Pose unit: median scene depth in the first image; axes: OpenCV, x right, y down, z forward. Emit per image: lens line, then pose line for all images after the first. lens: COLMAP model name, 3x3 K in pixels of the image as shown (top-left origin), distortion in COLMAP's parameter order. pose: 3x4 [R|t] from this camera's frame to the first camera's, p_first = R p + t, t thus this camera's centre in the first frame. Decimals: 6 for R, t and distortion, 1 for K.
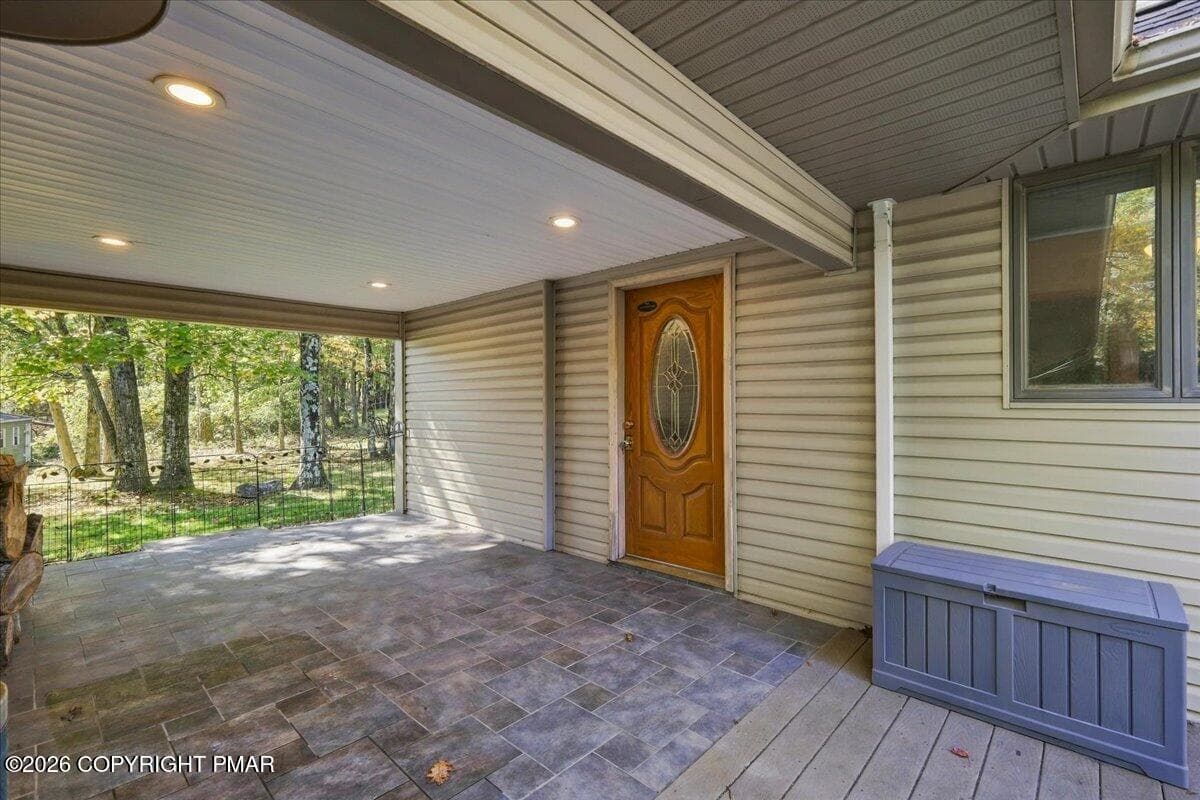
lens RADIAL K [[533.6, 0, 599.0], [0, 533.6, 402.6], [0, 0, 1]] dist [0.002434, 0.000252]
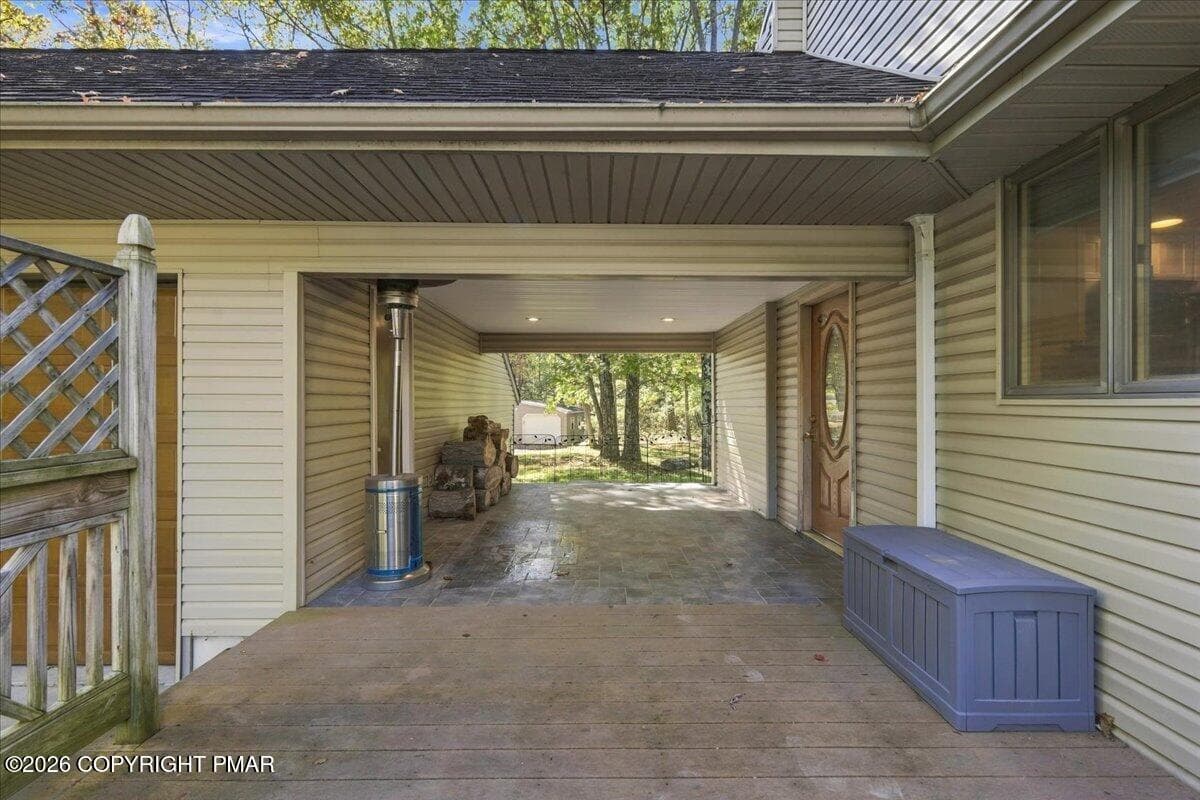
lens RADIAL K [[528.9, 0, 600.0], [0, 528.9, 400.0], [0, 0, 1]] dist [0.001702, 0.000208]
pose [[0.685629, 0.000543, -0.727951, 0.878233], [-0.002770, 0.999994, -0.001863, 0.004911], [0.727946, 0.003294, 0.685626, -0.221113]]
